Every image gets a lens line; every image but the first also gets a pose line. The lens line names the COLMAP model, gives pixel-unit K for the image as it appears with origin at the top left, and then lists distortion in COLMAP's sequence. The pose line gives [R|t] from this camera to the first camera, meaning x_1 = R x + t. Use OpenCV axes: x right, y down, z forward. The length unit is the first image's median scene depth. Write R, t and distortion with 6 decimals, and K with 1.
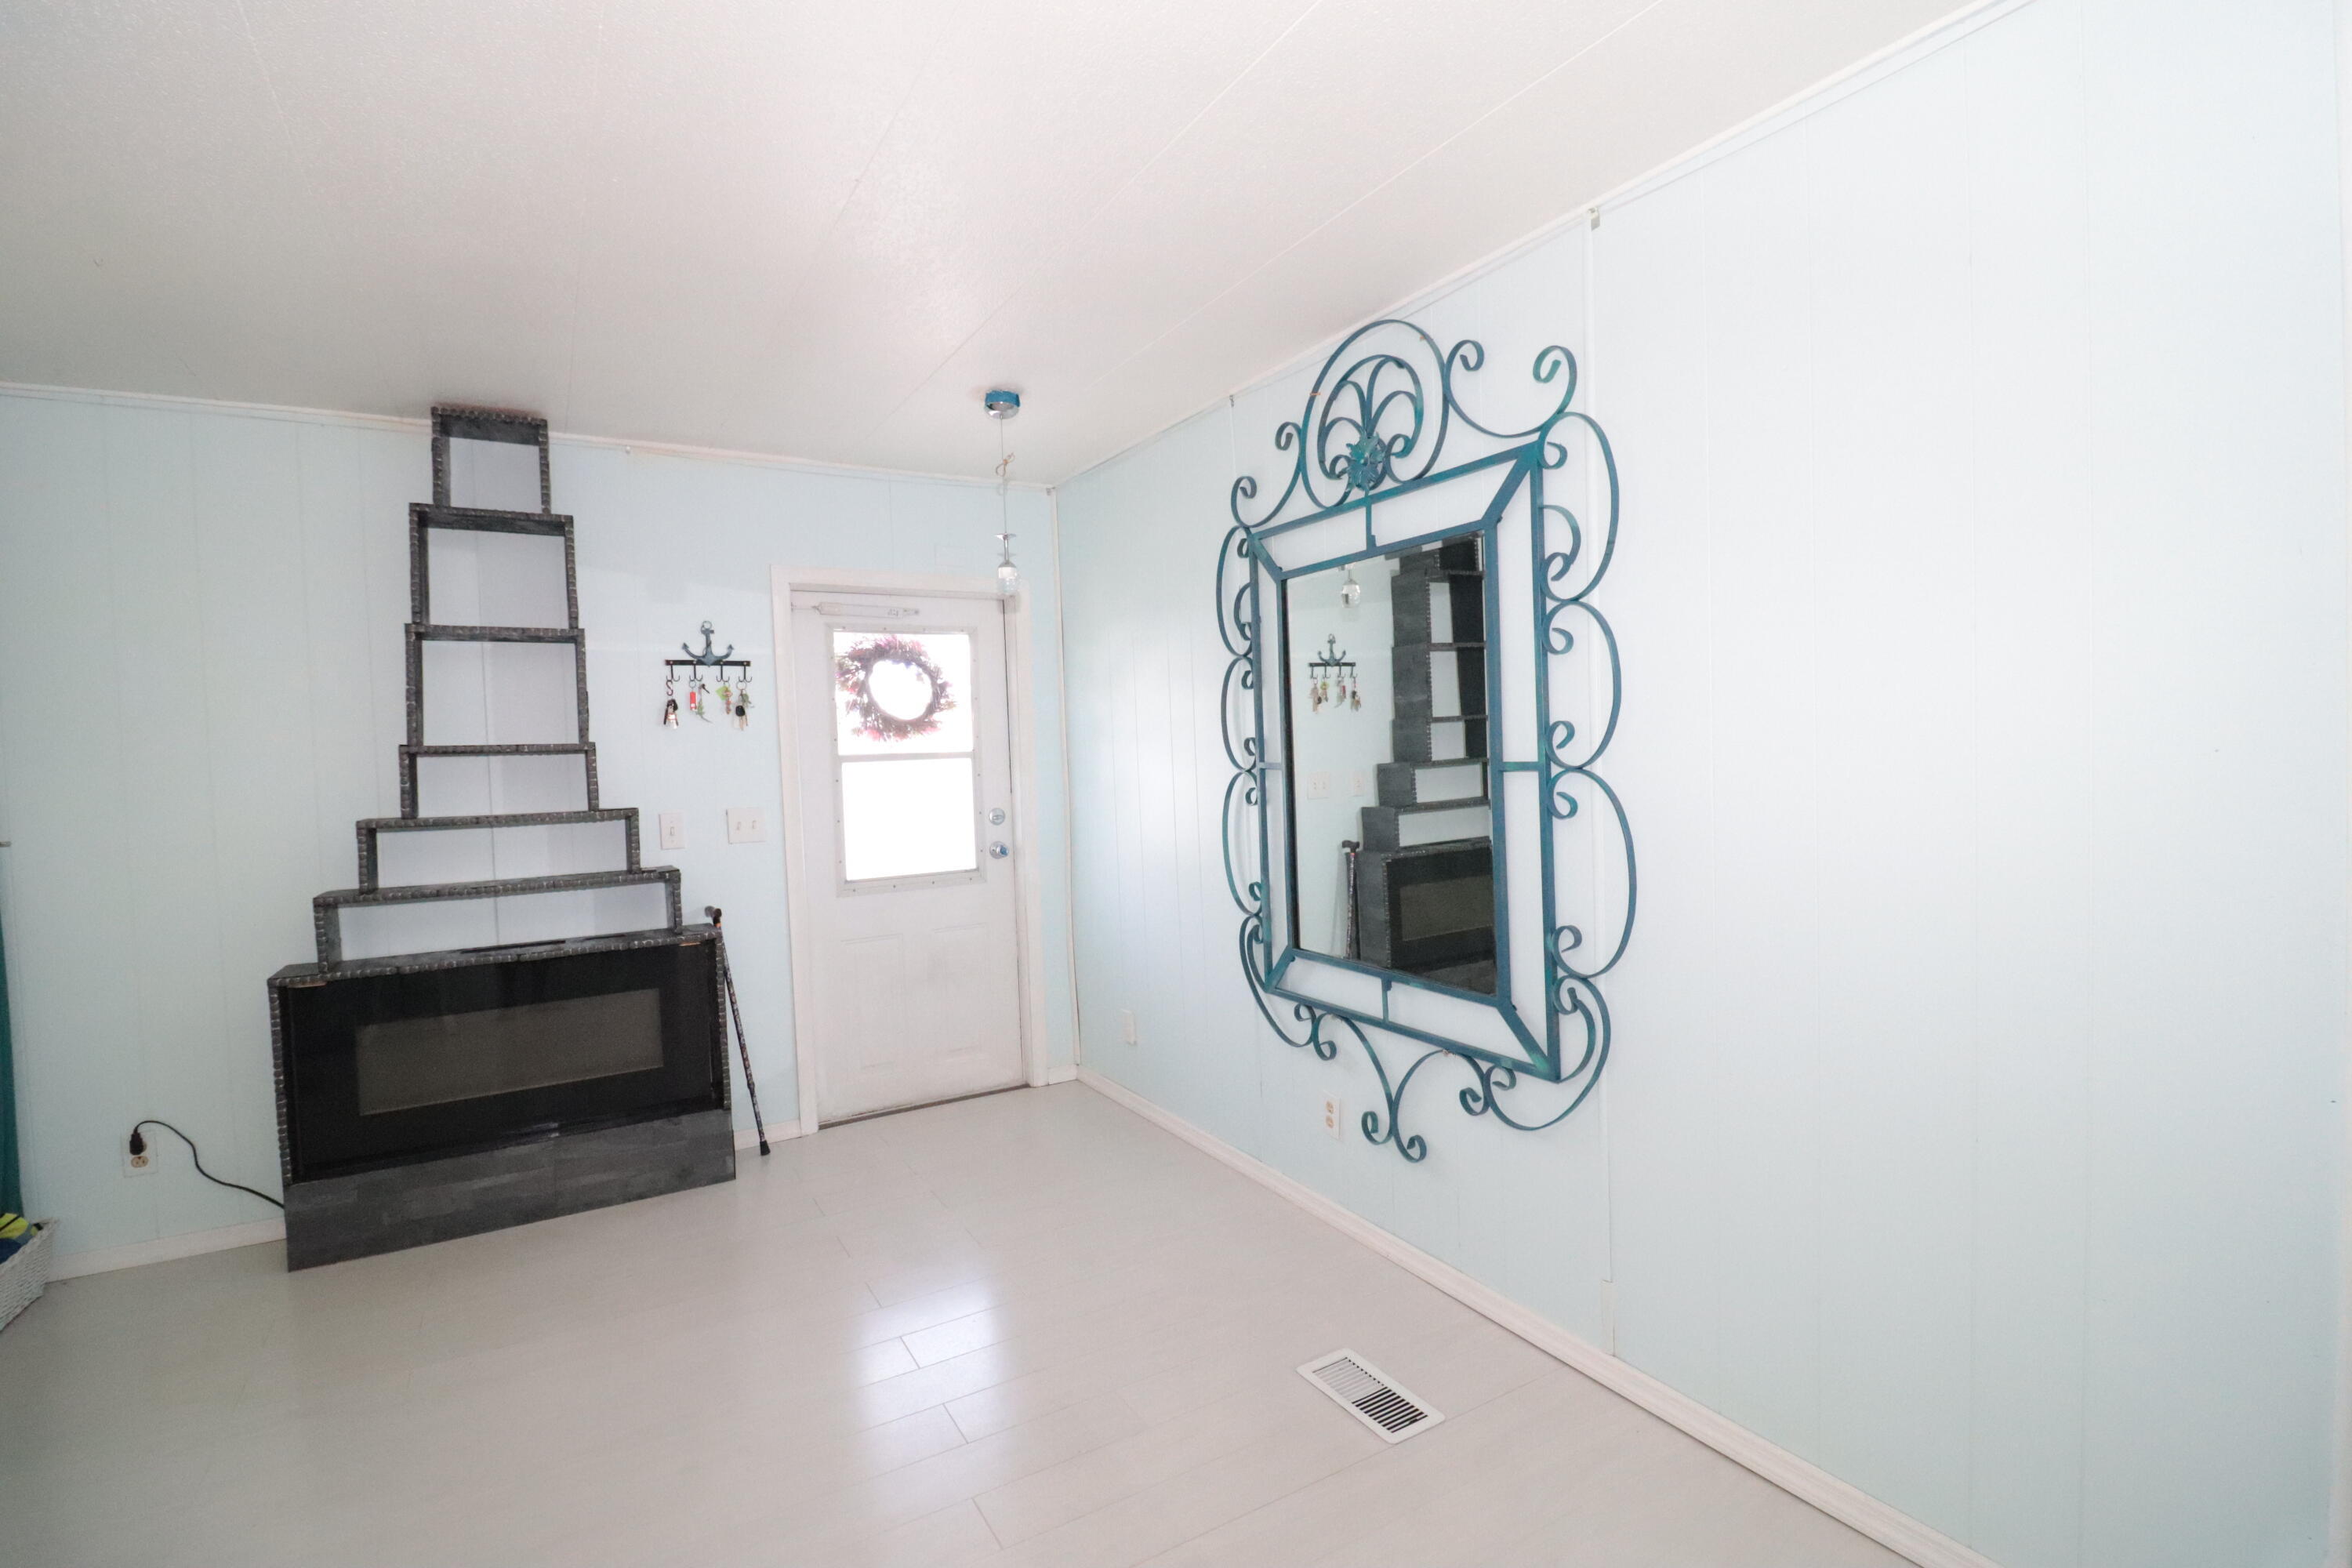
lens RADIAL K [[1086.3, 0, 1223.7], [0, 1086.3, 776.5], [0, 0, 1]] dist [-0.009289, -0.006005]
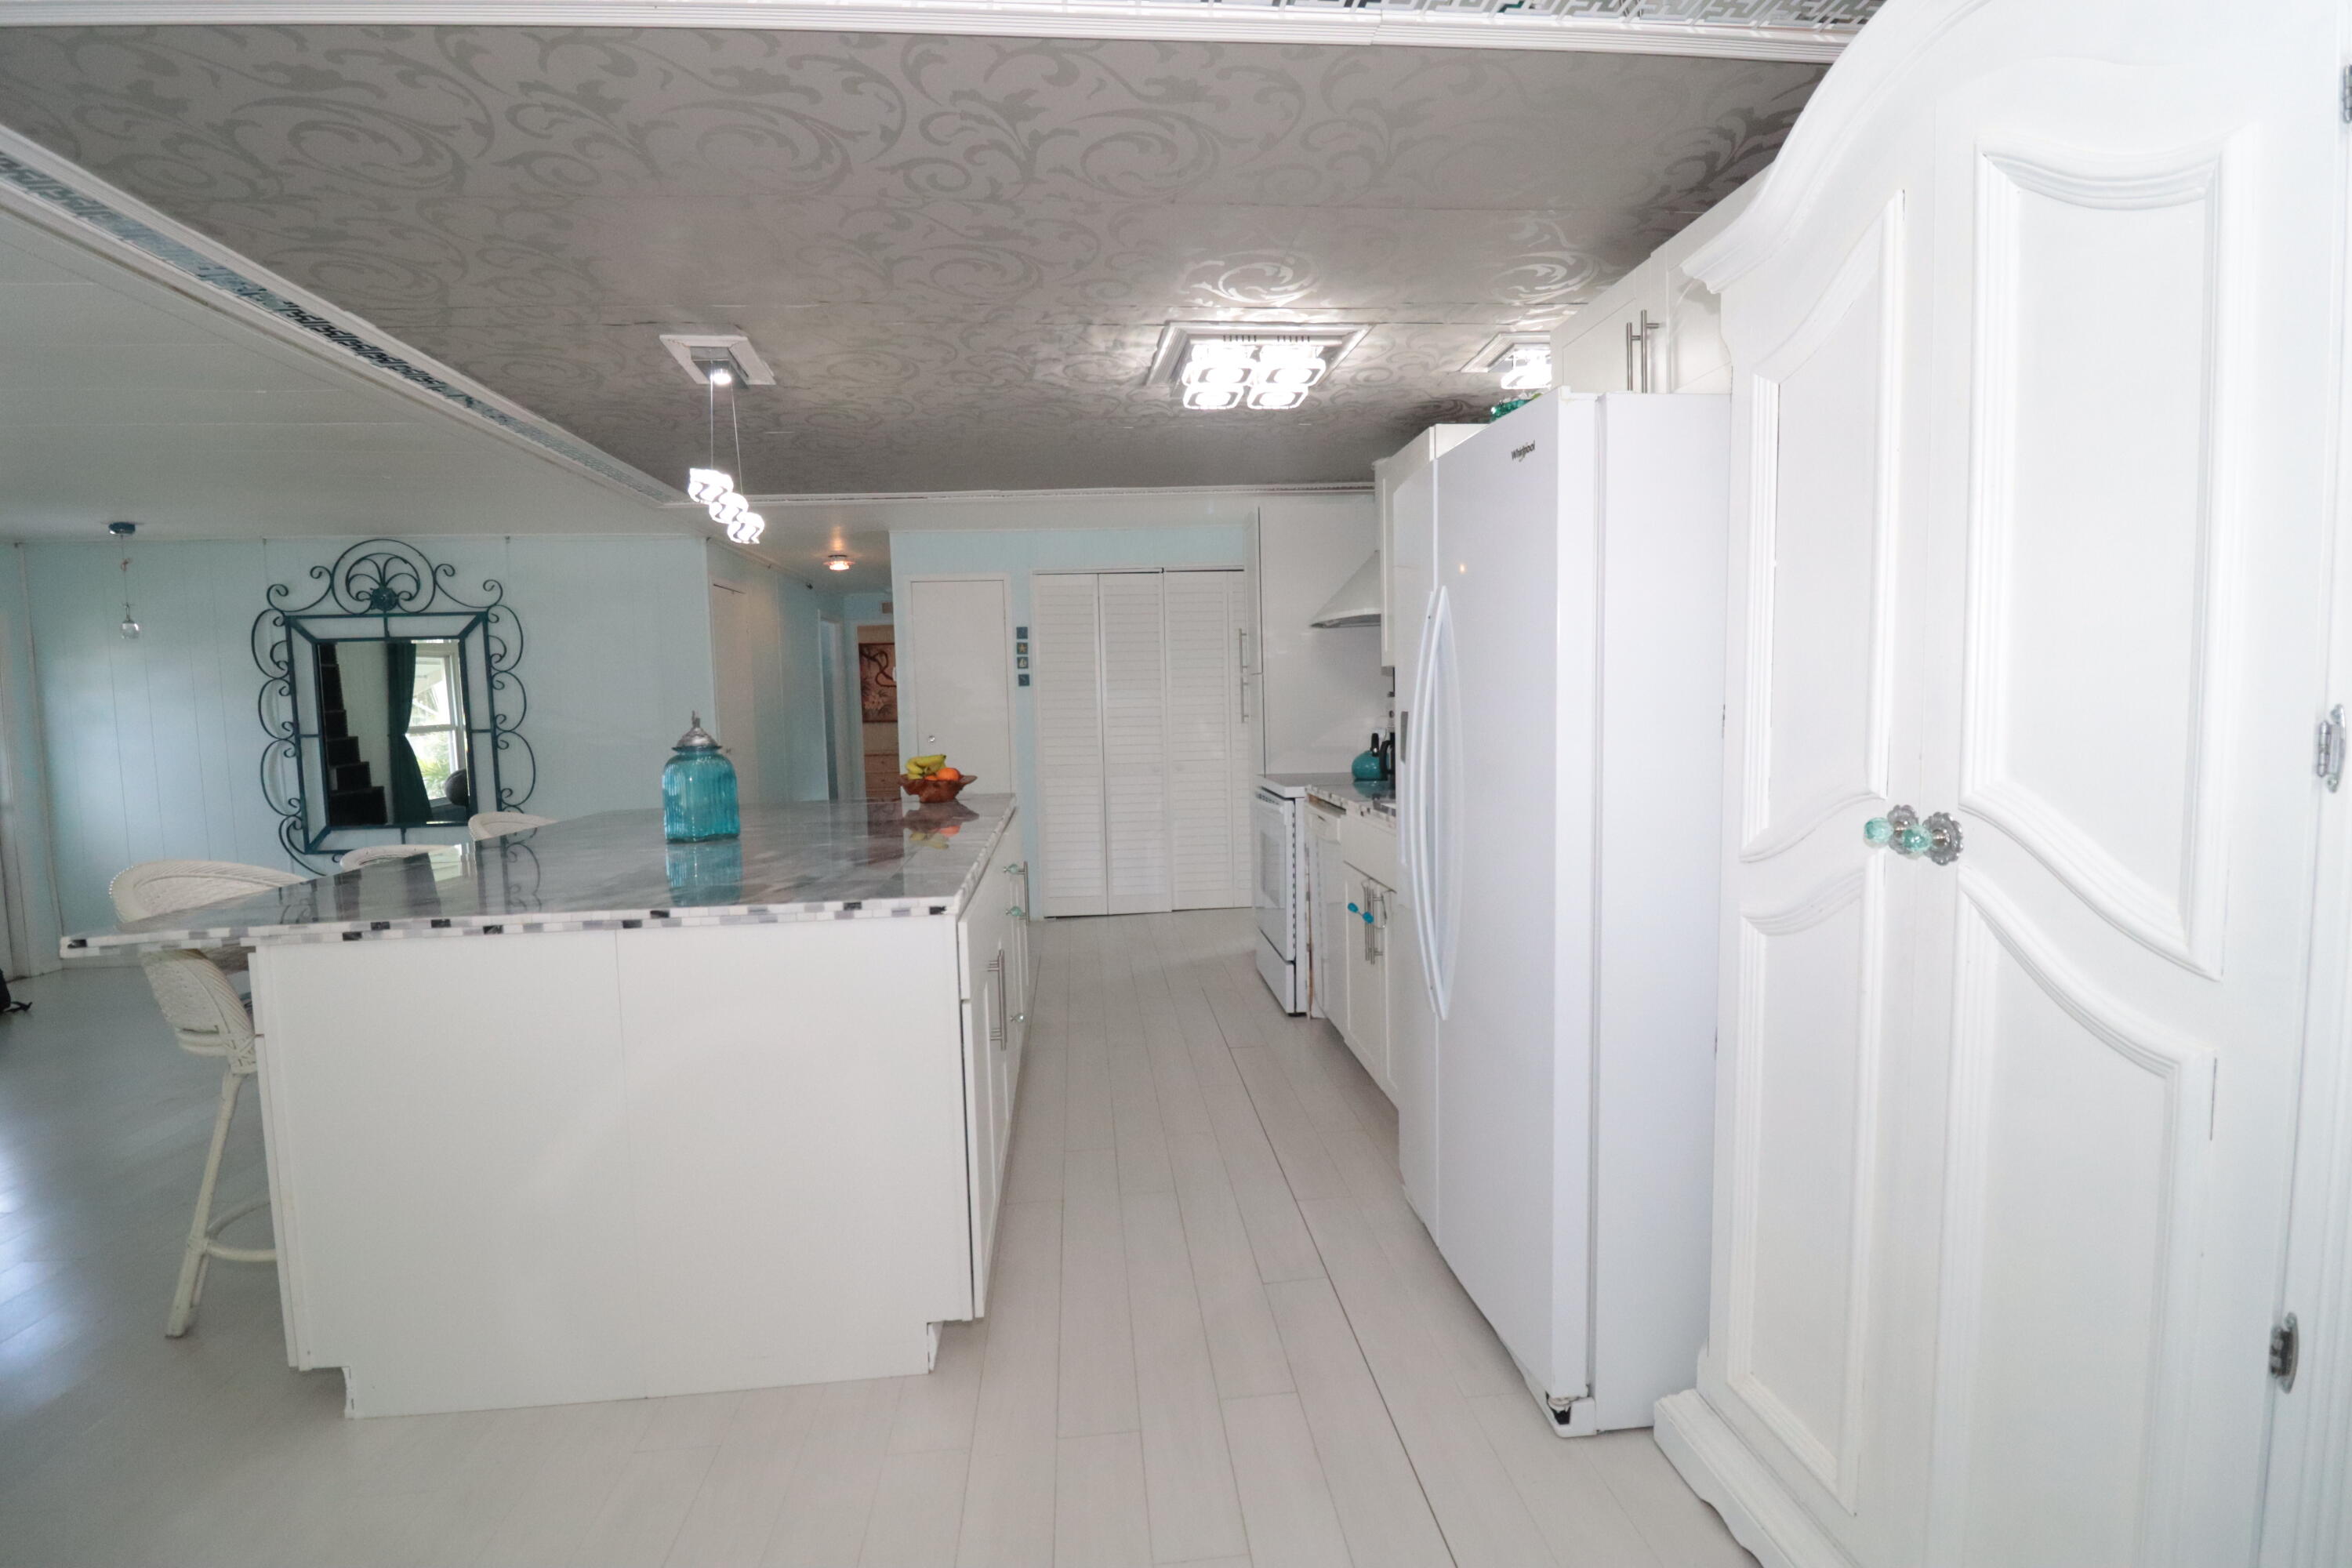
lens RADIAL K [[1086.3, 0, 1162.4], [0, 1086.3, 797.8], [0, 0, 1]] dist [-0.009289, -0.006005]
pose [[0.456330, -0.061022, 0.887716, -1.193702], [0.037282, 0.998081, 0.049444, 0.076813], [-0.889029, 0.010533, 0.457729, -1.522469]]
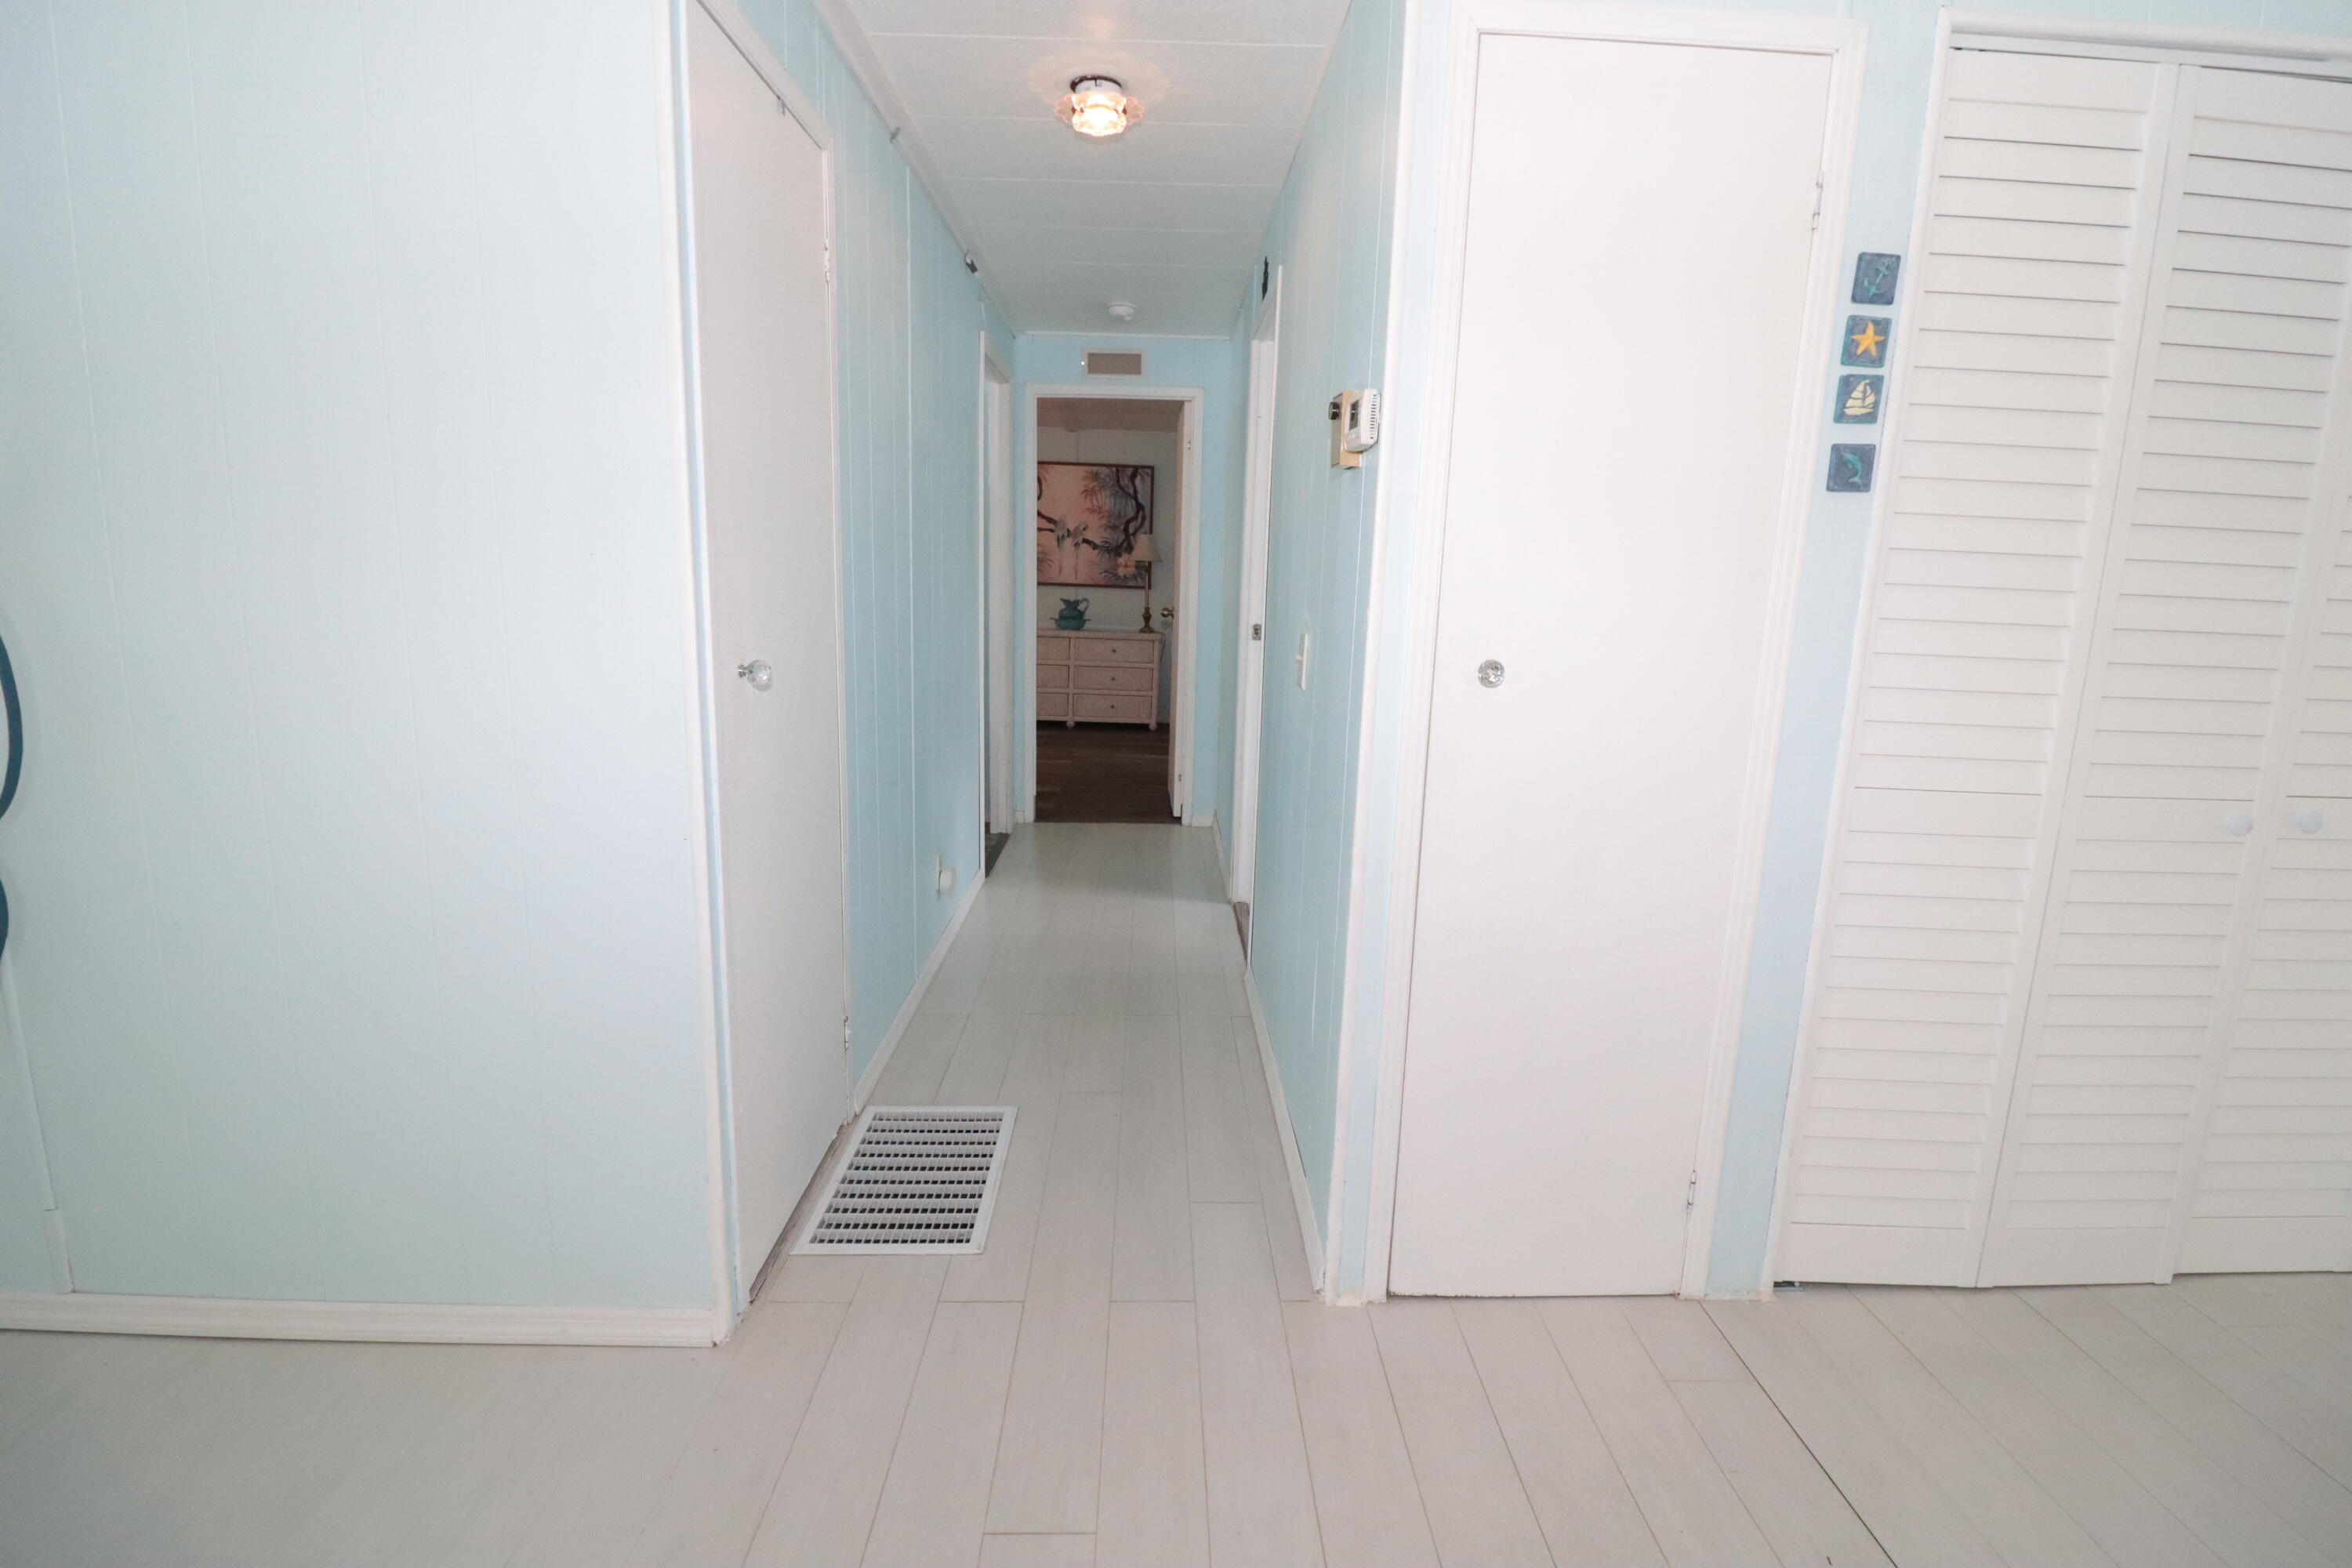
lens RADIAL K [[1086.3, 0, 1193.6], [0, 1086.3, 772.2], [0, 0, 1]] dist [-0.009289, -0.006005]
pose [[0.508708, -0.115793, 0.853117, 3.156170], [-0.017135, 0.989356, 0.144502, -0.140089], [-0.860768, -0.088128, 0.501309, 3.188000]]
